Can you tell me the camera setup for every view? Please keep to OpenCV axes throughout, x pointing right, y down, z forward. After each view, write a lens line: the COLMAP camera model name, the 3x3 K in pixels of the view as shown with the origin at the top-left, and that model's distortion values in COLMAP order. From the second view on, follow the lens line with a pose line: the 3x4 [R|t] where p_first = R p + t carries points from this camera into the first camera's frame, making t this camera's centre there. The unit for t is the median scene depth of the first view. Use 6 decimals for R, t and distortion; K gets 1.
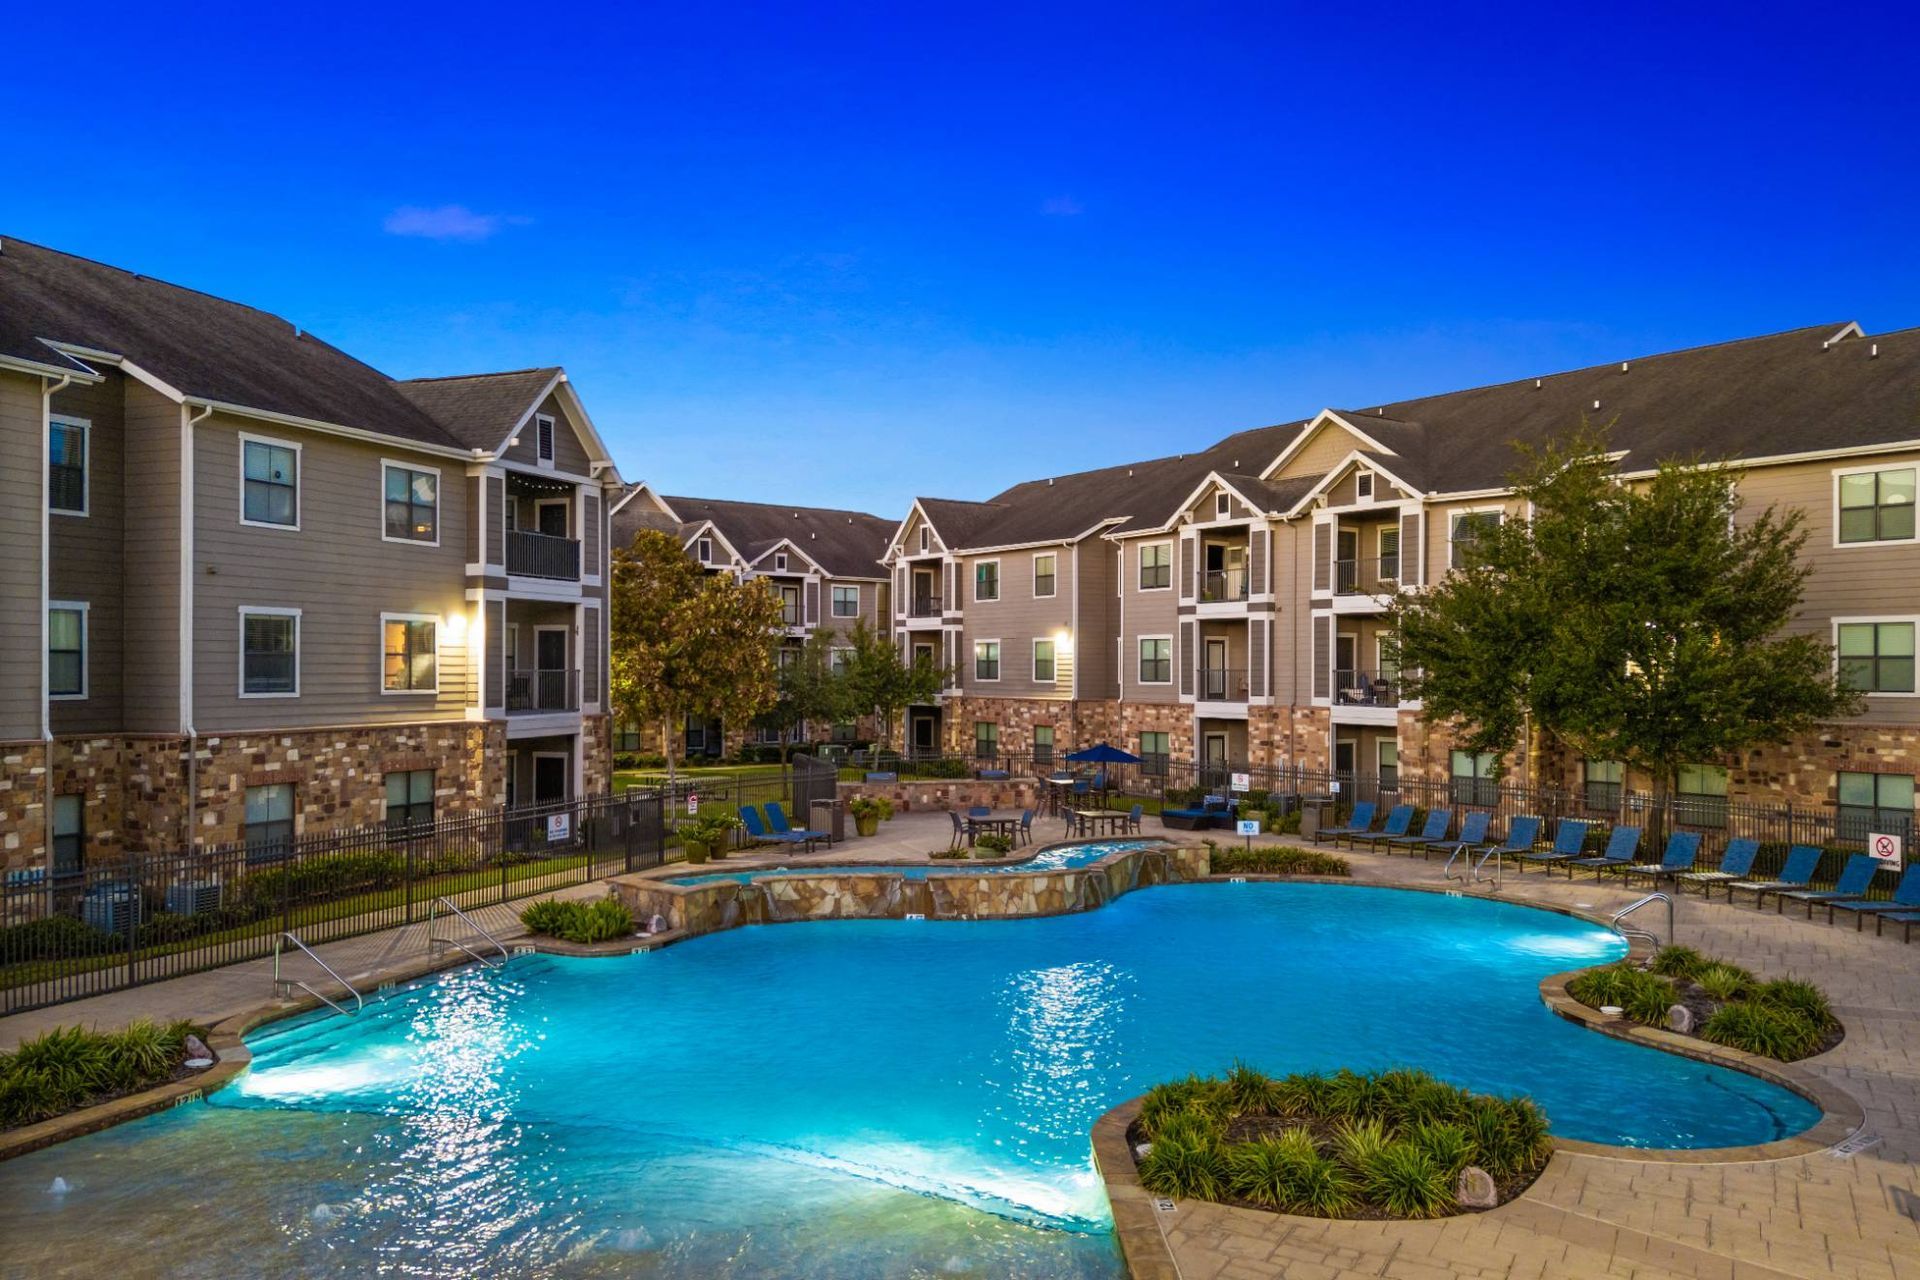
lens RADIAL K [[1405.2, 0, 970.7], [0, 1405.2, 666.4], [0, 0, 1]] dist [0.059589, -0.058392]
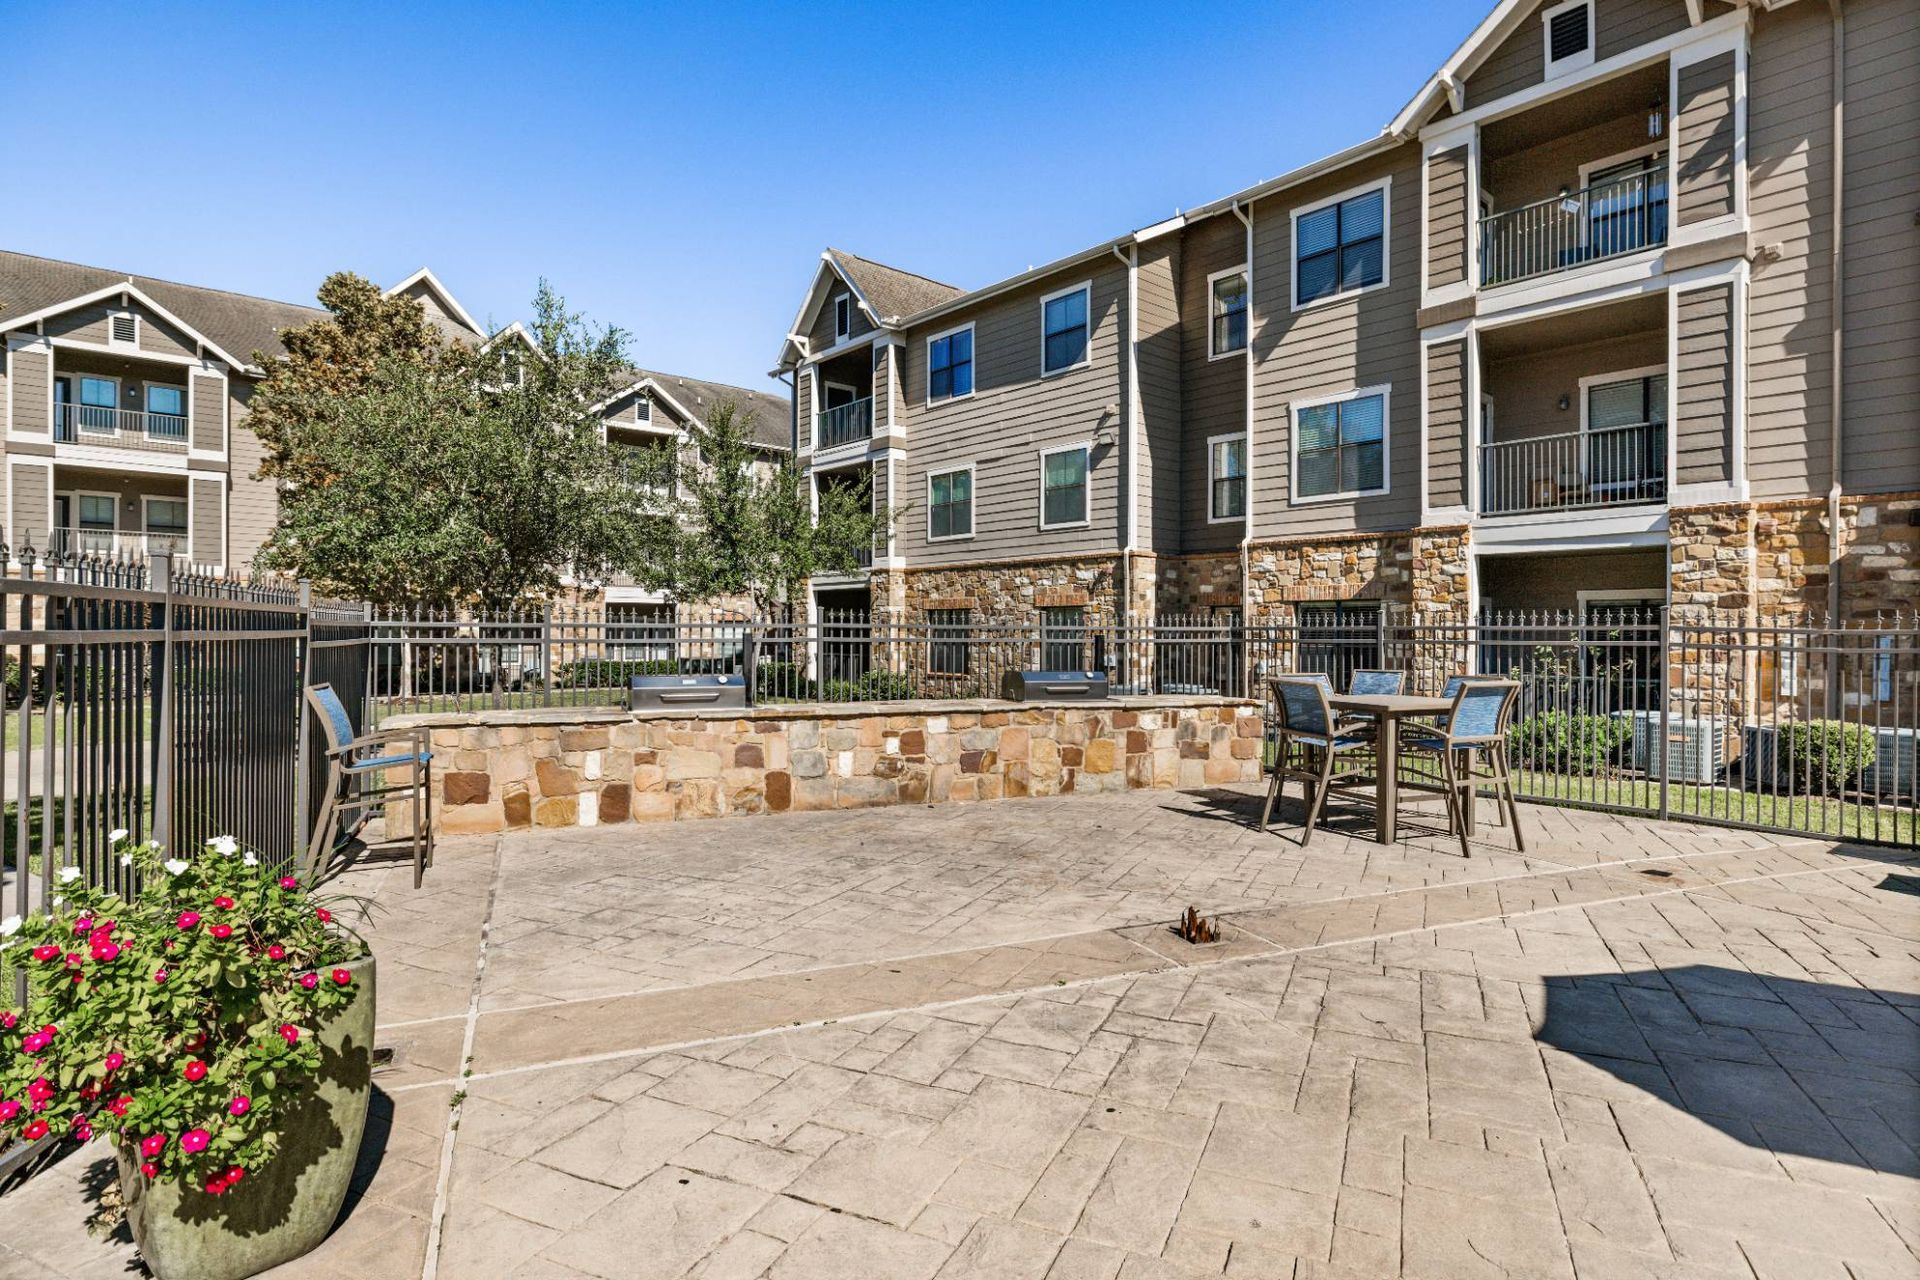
lens RADIAL K [[965.4, 0, 918.1], [0, 965.4, 636.1], [0, 0, 1]] dist [-0.001759, -0.000391]
pose [[0.998950, -0.000347, 0.045807, -0.024515], [0.000263, 0.999998, 0.001843, 0.061679], [-0.045807, -0.001829, 0.998949, 0.734089]]
